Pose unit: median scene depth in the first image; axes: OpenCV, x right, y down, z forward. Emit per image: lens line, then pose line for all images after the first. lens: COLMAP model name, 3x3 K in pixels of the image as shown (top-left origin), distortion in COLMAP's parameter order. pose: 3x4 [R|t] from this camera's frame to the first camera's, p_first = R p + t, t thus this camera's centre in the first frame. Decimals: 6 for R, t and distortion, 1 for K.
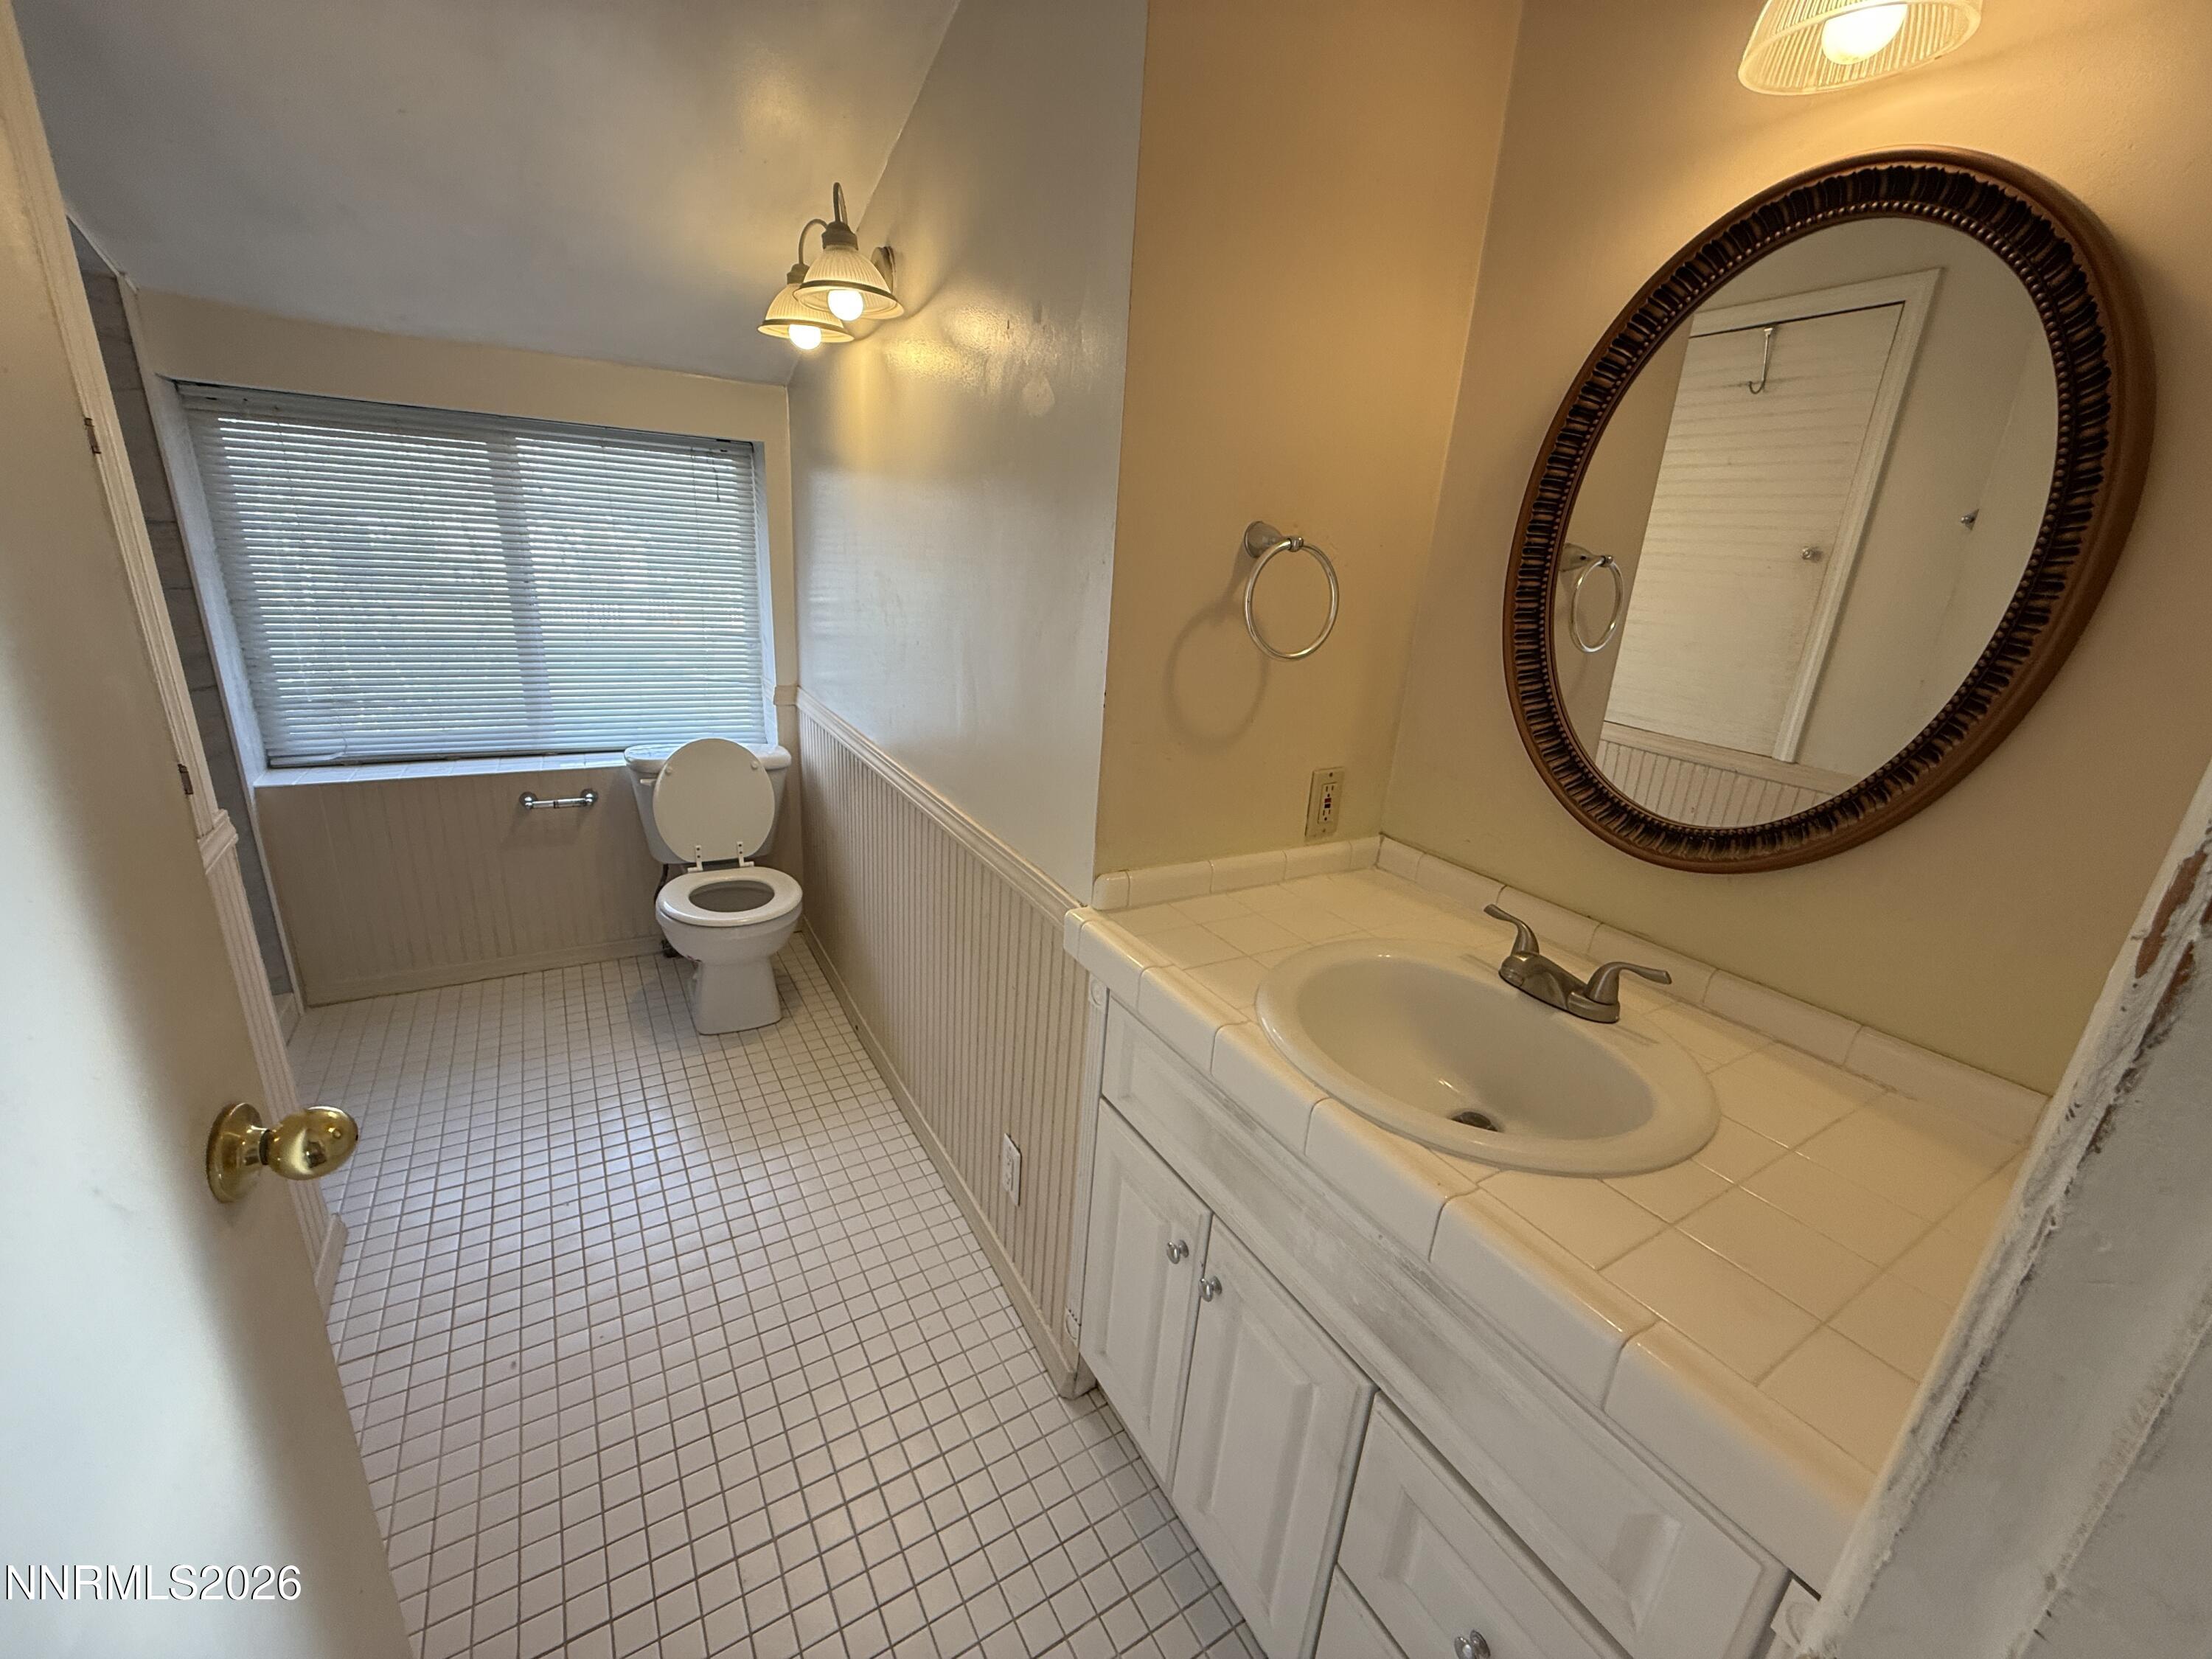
lens RADIAL K [[877.1, 0, 1104.5], [0, 877.1, 826.6], [0, 0, 1]] dist [-0.000165, 0.000160]
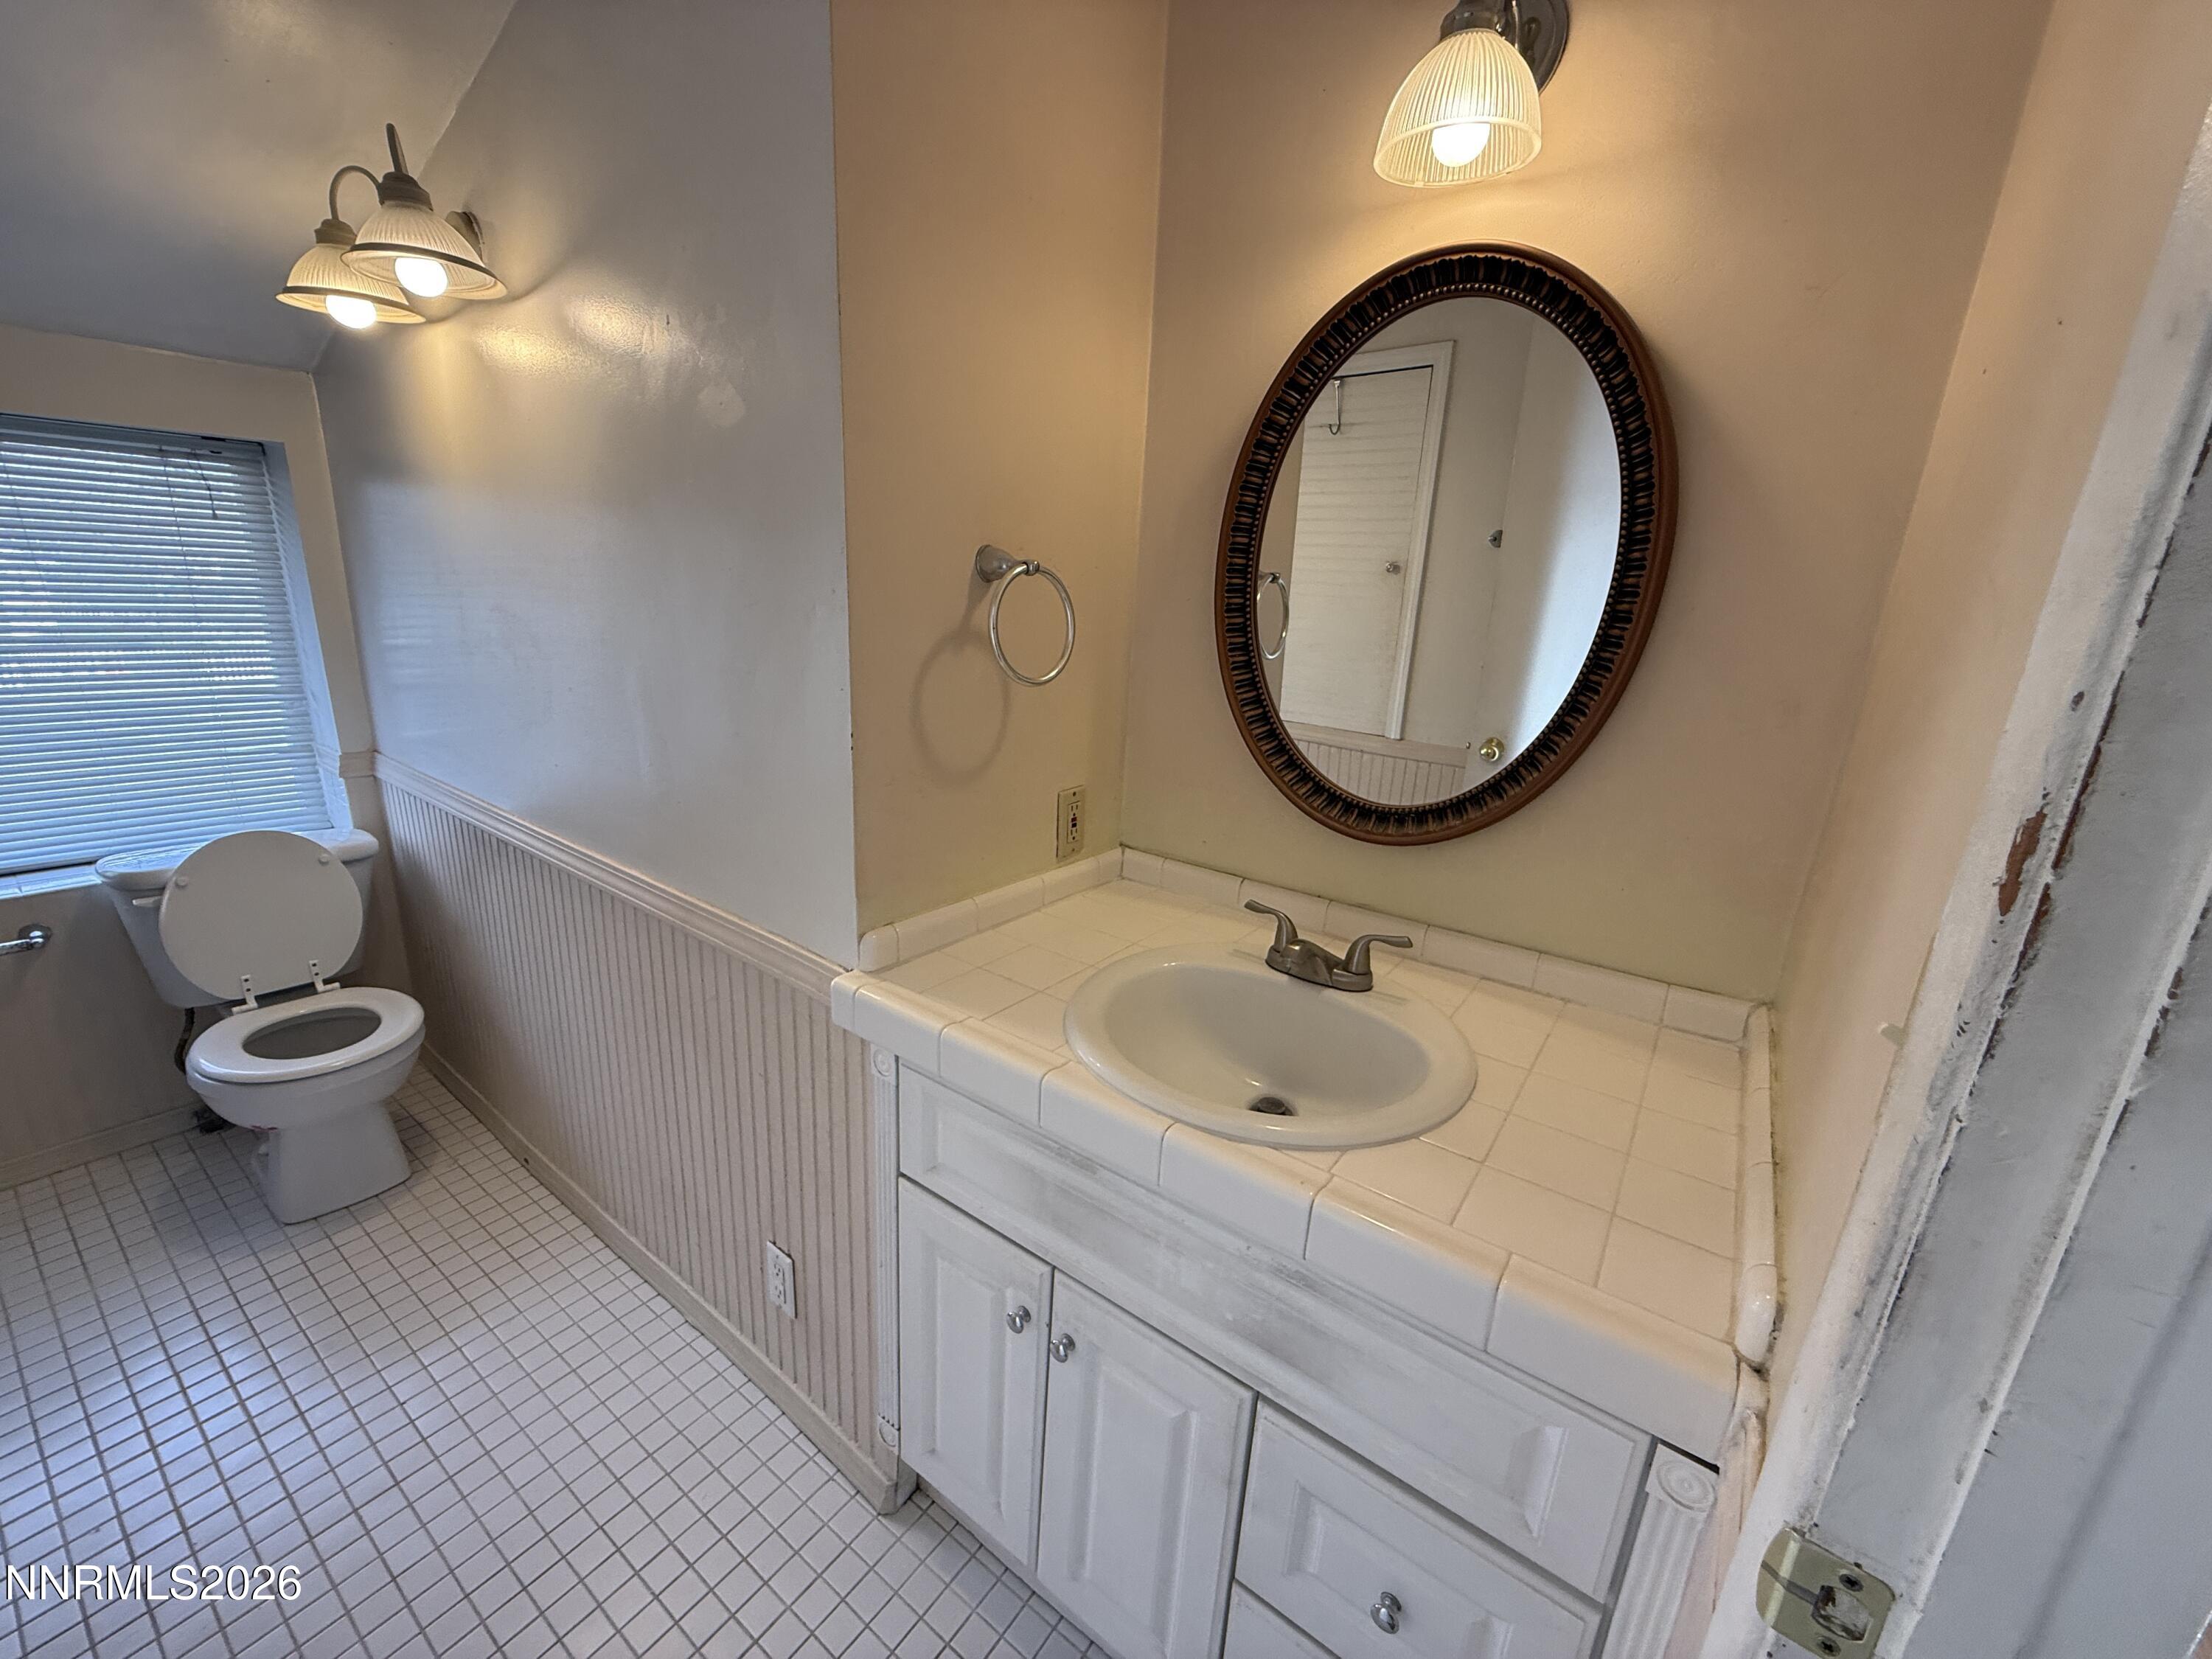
lens RADIAL K [[877.1, 0, 1105.5], [0, 877.1, 826.4], [0, 0, 1]] dist [-0.000165, 0.000160]
pose [[0.921312, -0.123323, 0.368749, -0.097995], [0.130378, 0.991447, 0.005829, -0.027744], [-0.366314, 0.042706, 0.929511, 0.062646]]
